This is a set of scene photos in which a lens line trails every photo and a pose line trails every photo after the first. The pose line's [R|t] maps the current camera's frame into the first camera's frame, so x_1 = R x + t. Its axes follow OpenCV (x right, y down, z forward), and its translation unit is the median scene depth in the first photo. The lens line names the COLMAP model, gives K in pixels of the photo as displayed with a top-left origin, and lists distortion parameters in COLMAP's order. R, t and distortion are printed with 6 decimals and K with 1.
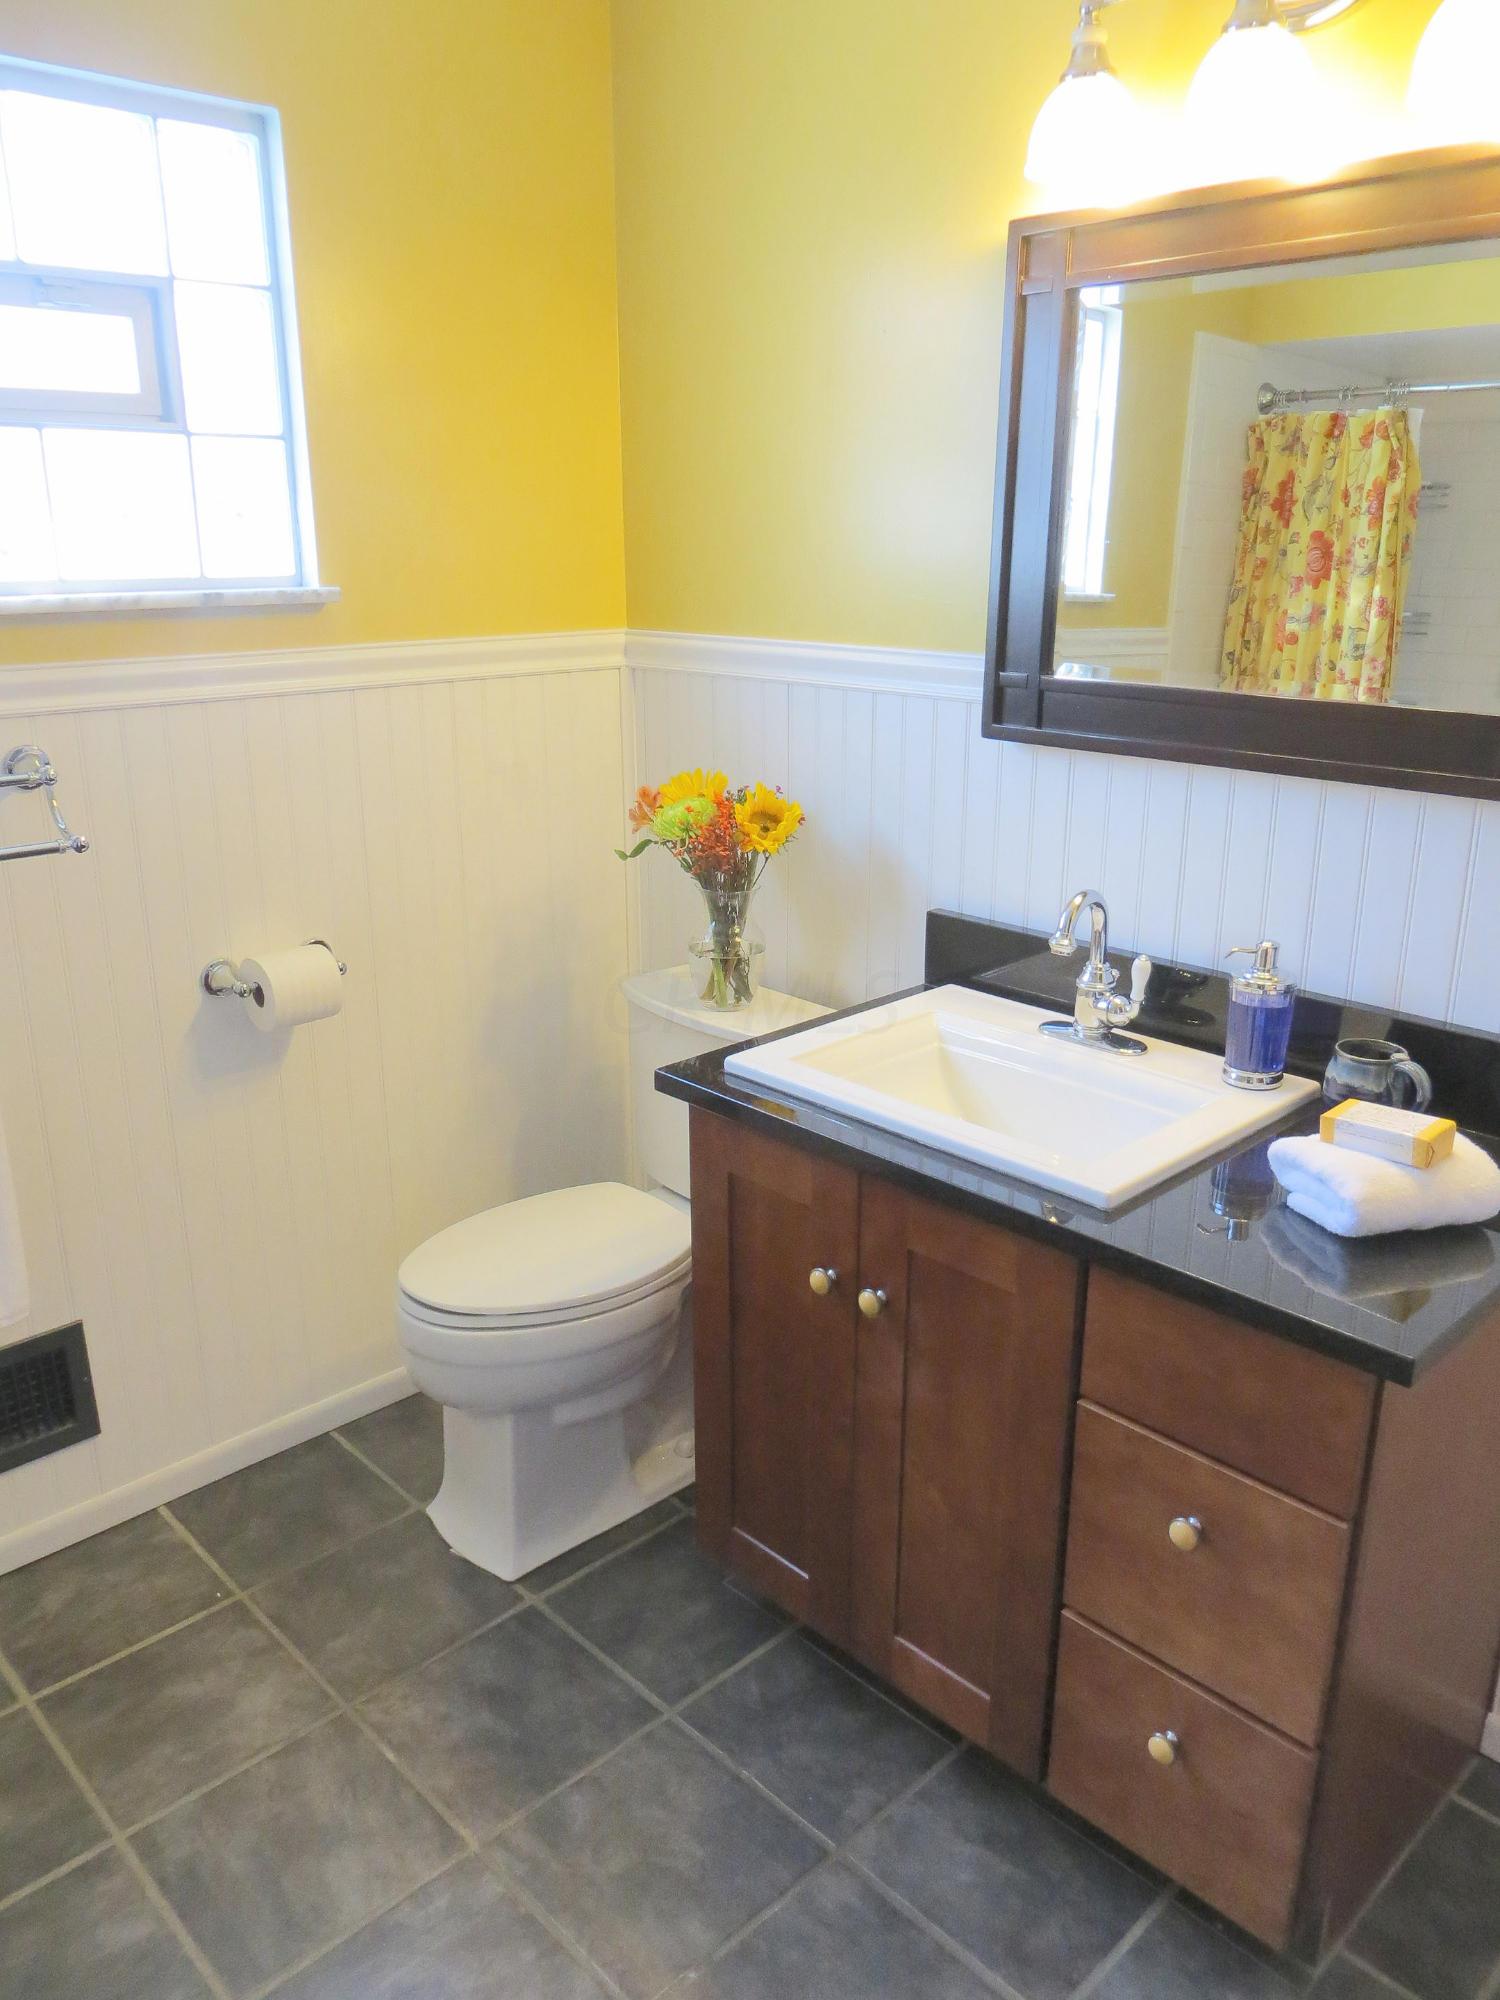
lens RADIAL K [[1475.0, 0, 760.3], [0, 1475.0, 1013.8], [0, 0, 1]] dist [-0.040365, 0.006245]
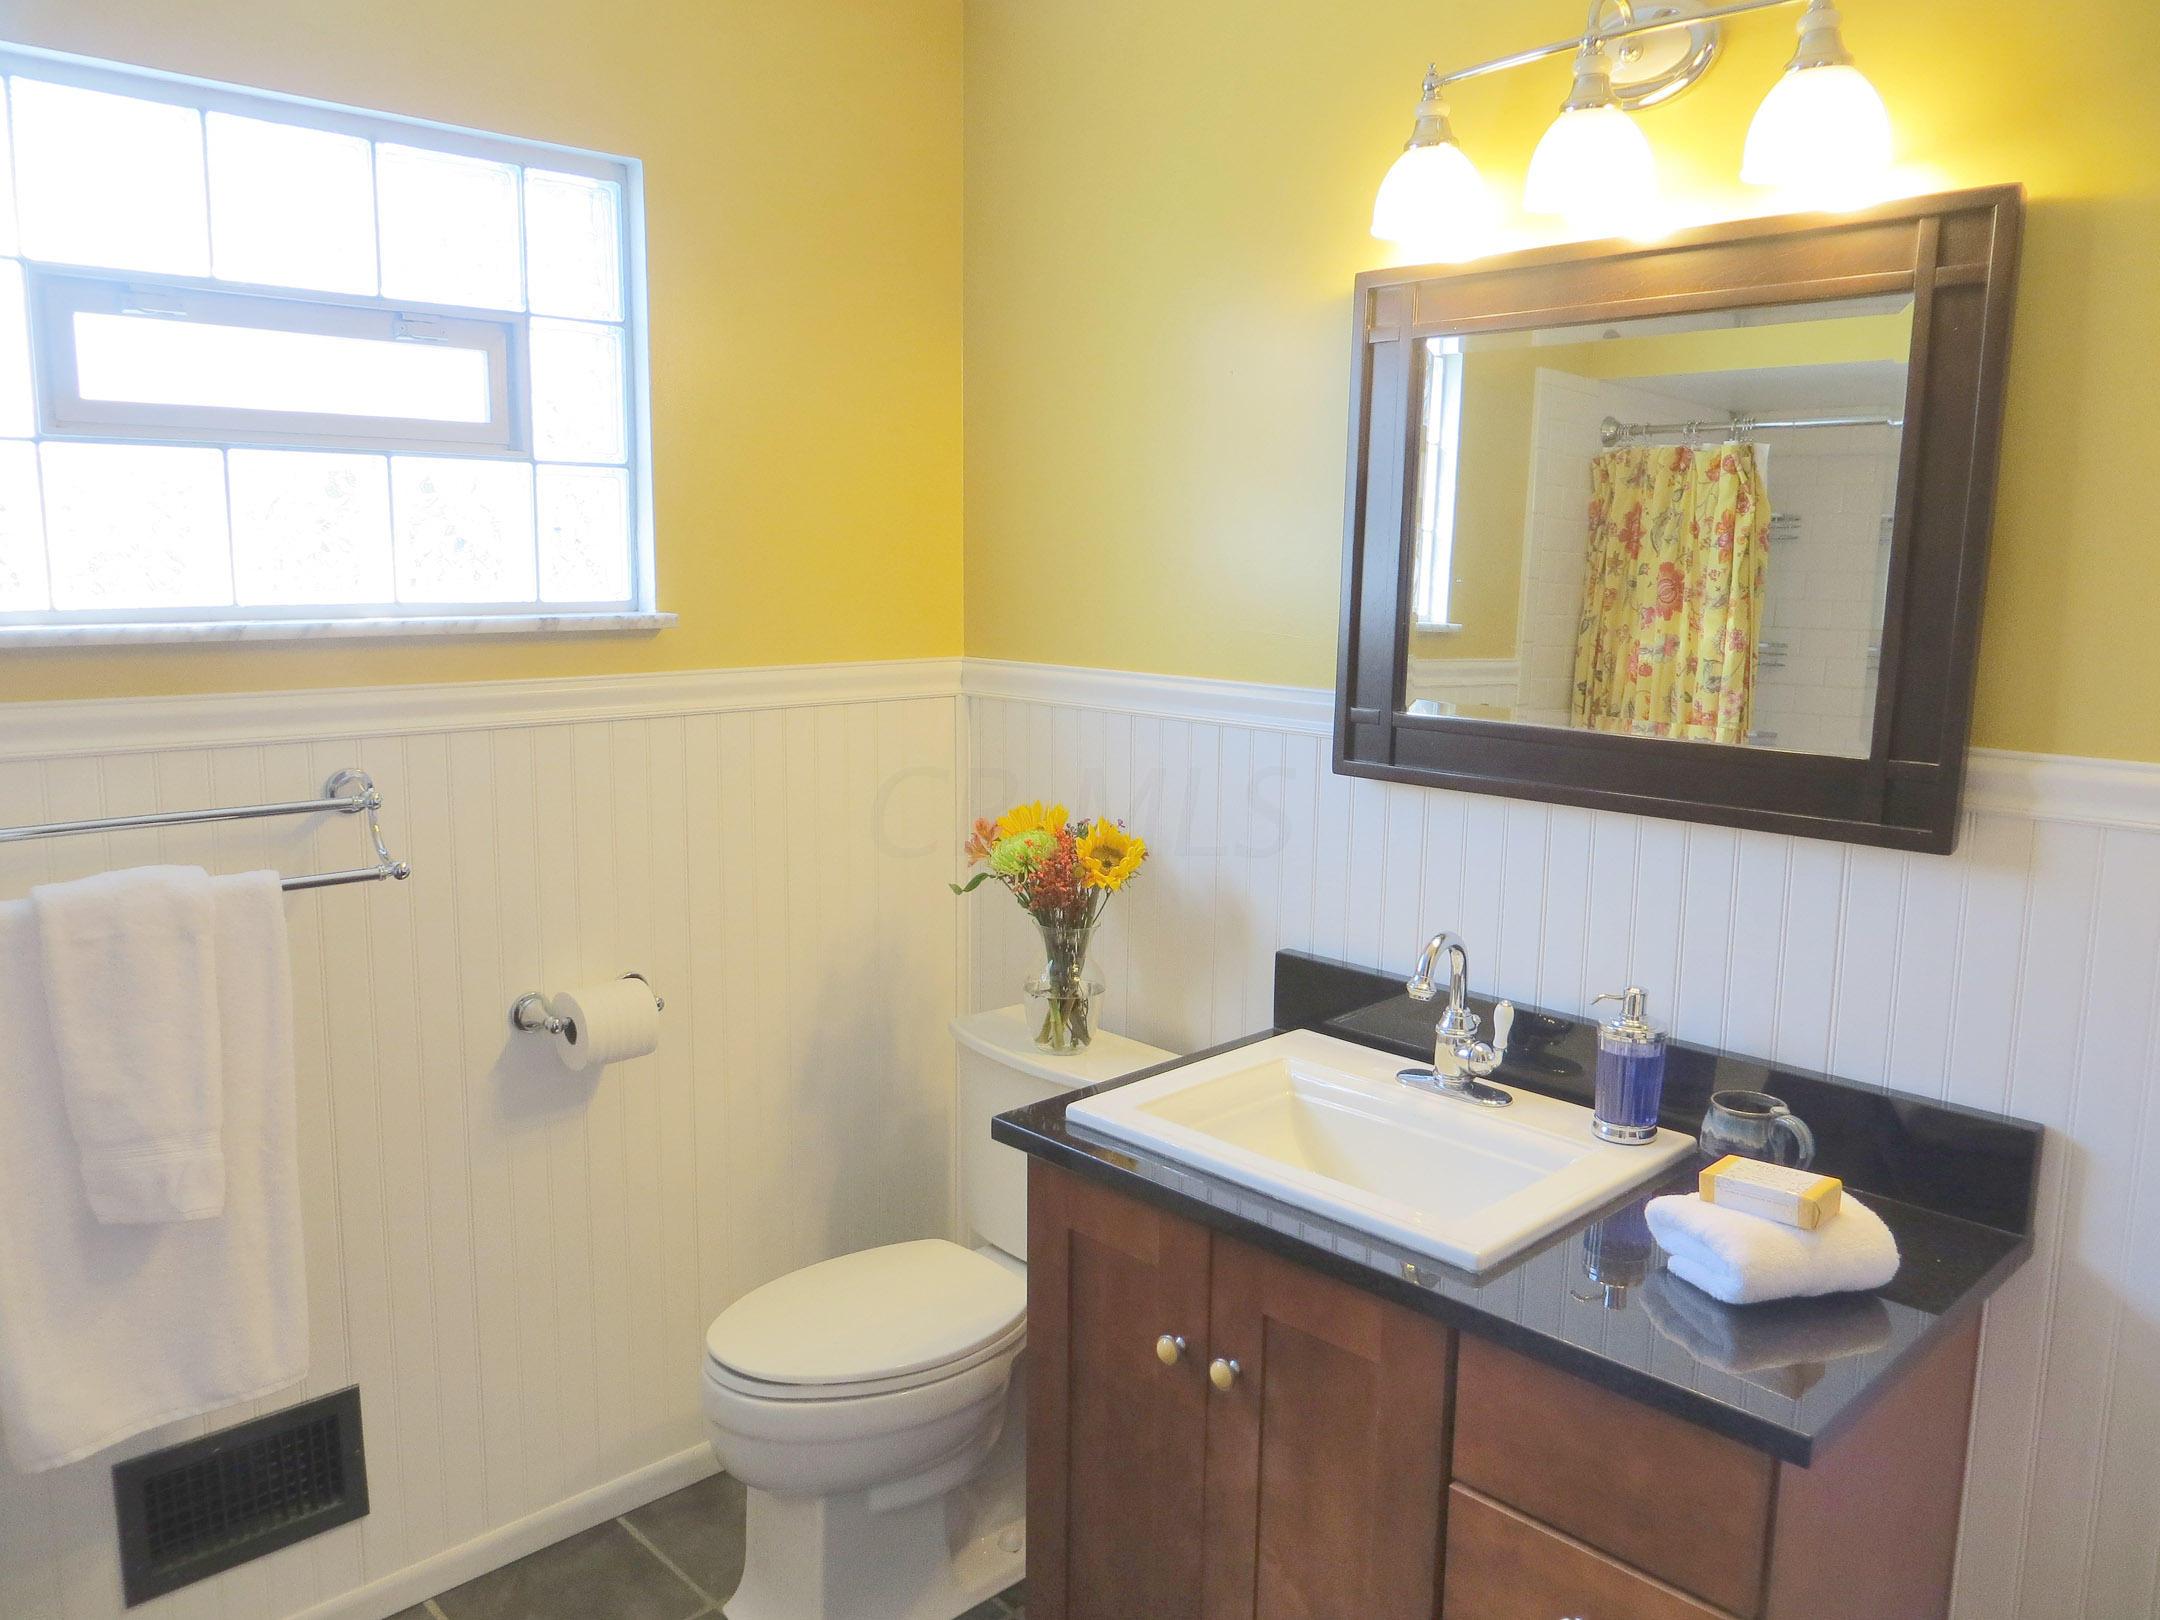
lens RADIAL K [[1592.3, 0, 1080.0], [0, 1592.3, 810.0], [0, 0, 1]] dist [-0.042539, 0.004590]
pose [[0.999935, 0.011386, -0.000339, -0.015546], [-0.011303, 0.988120, -0.153269, -0.001043], [-0.001410, 0.153263, 0.988184, -0.033775]]
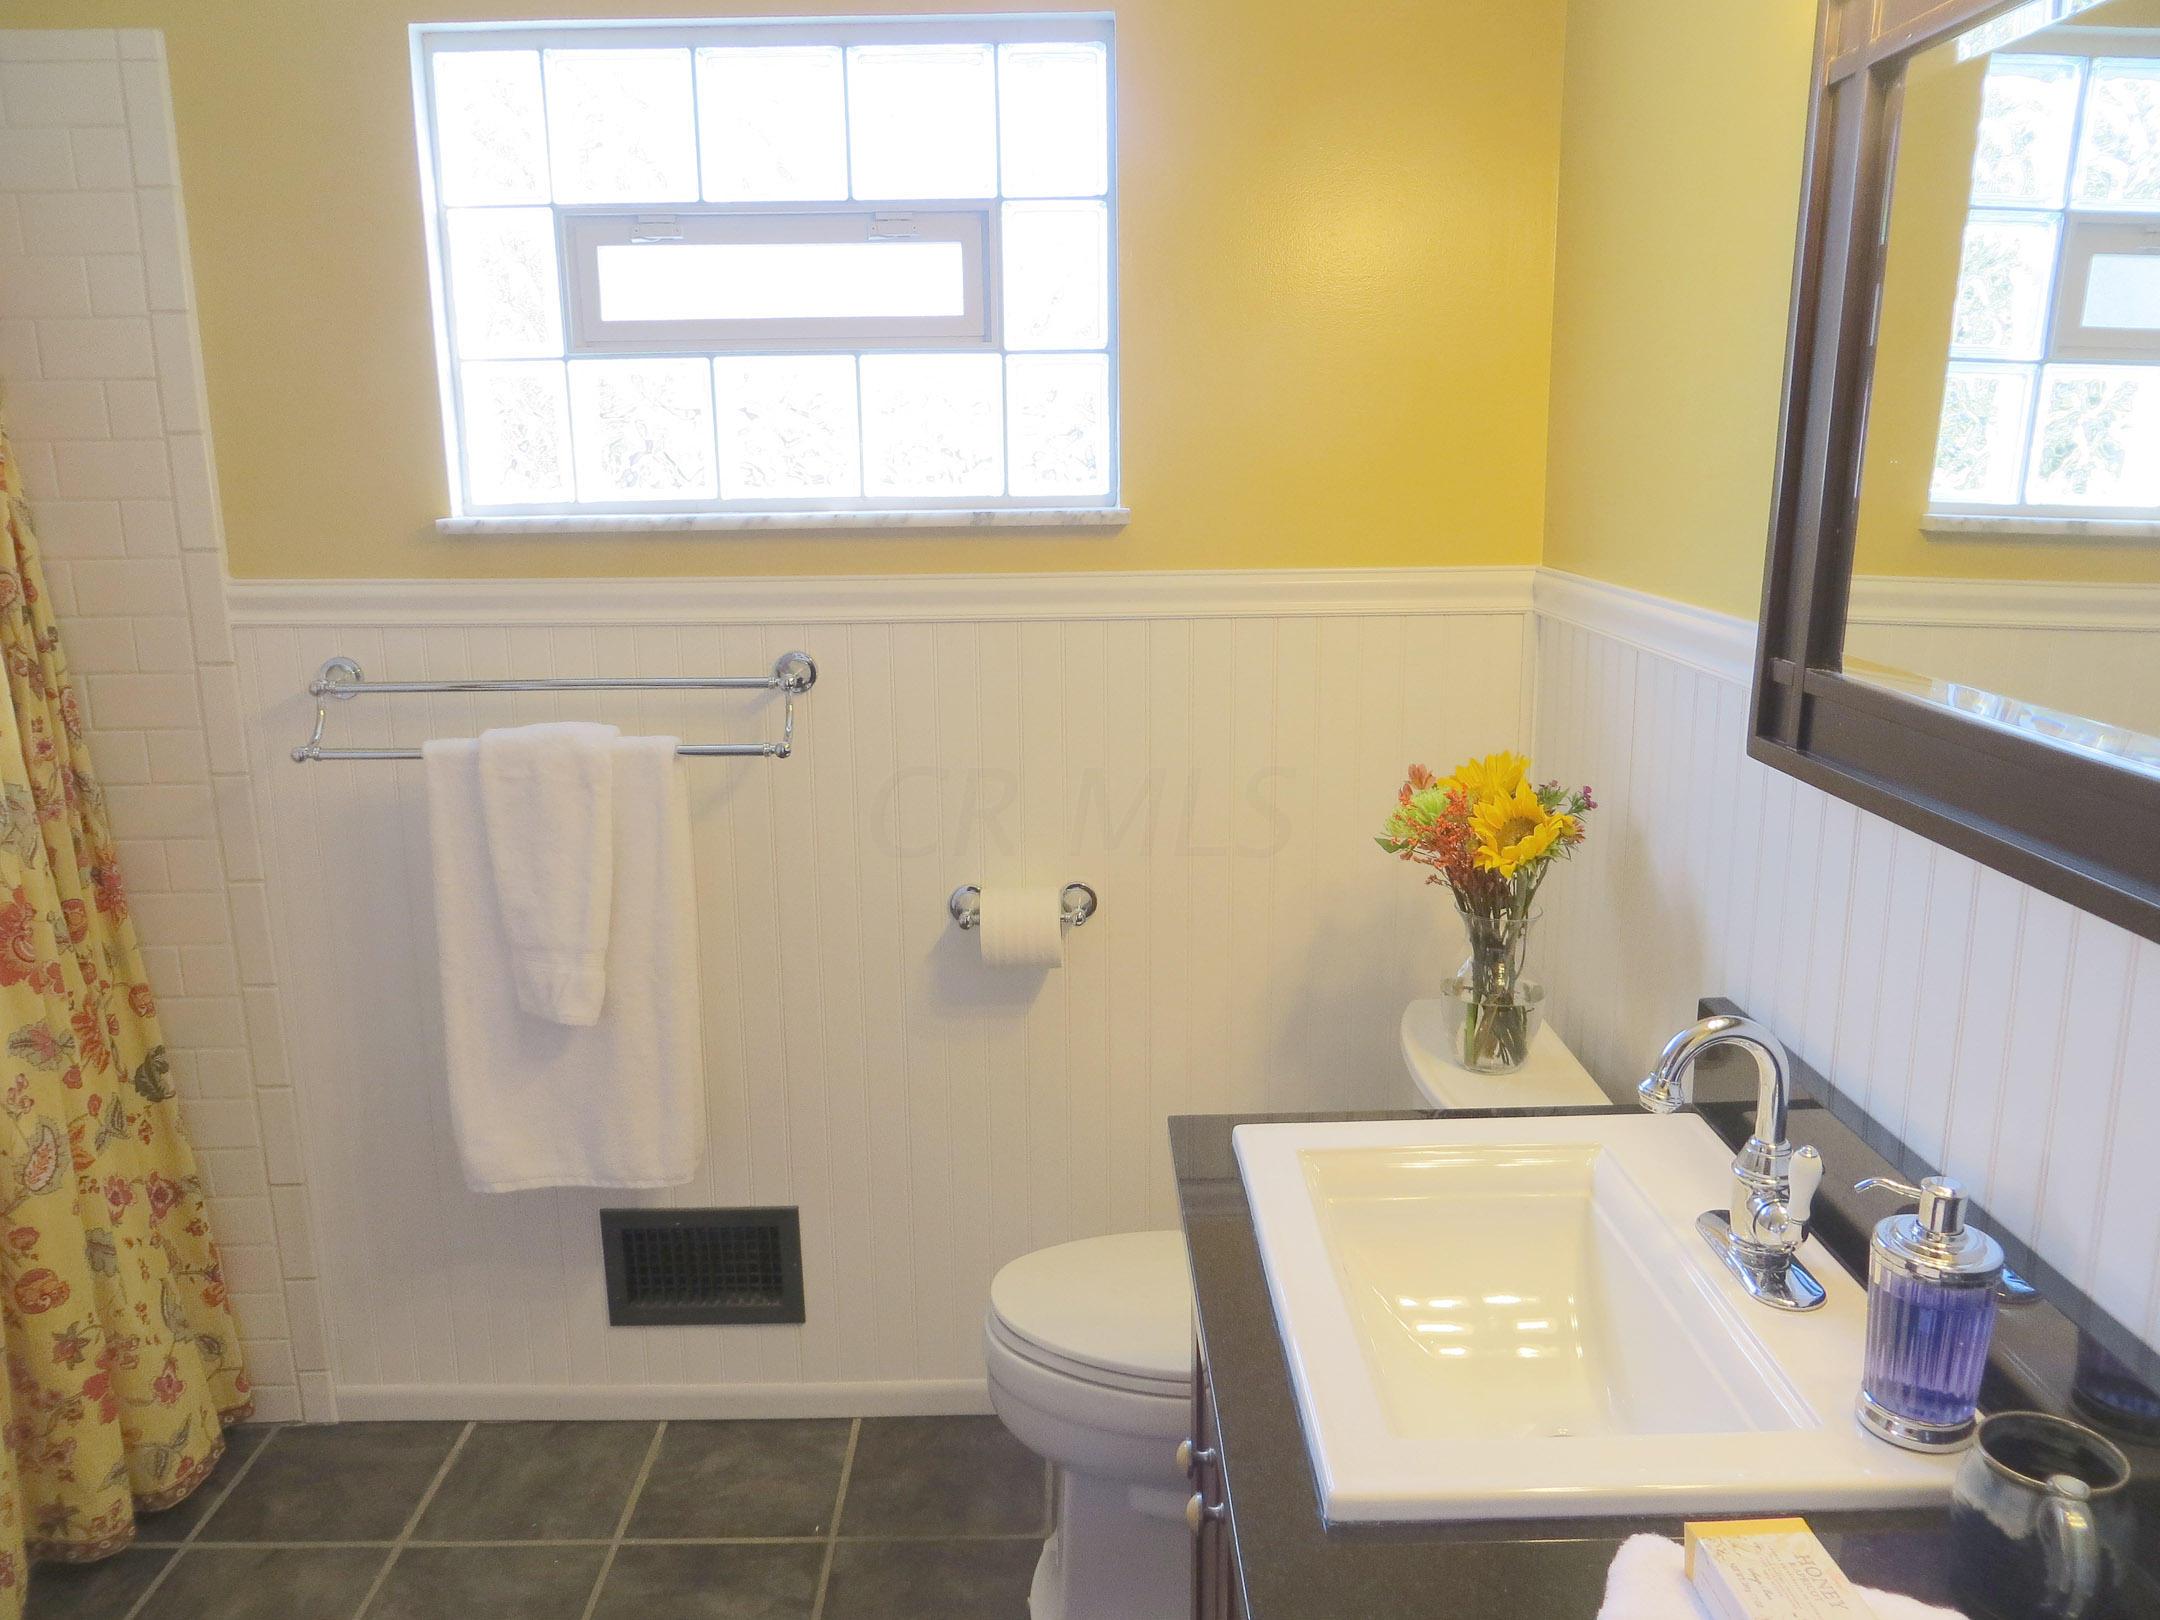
lens RADIAL K [[1593.0, 0, 1080.8], [0, 1593.0, 803.5], [0, 0, 1]] dist [-0.040365, 0.006245]
pose [[0.727115, 0.141389, -0.671798, 0.405756], [-0.199724, 0.979802, -0.009957, -0.100067], [0.656821, 0.141414, 0.740667, 0.284571]]
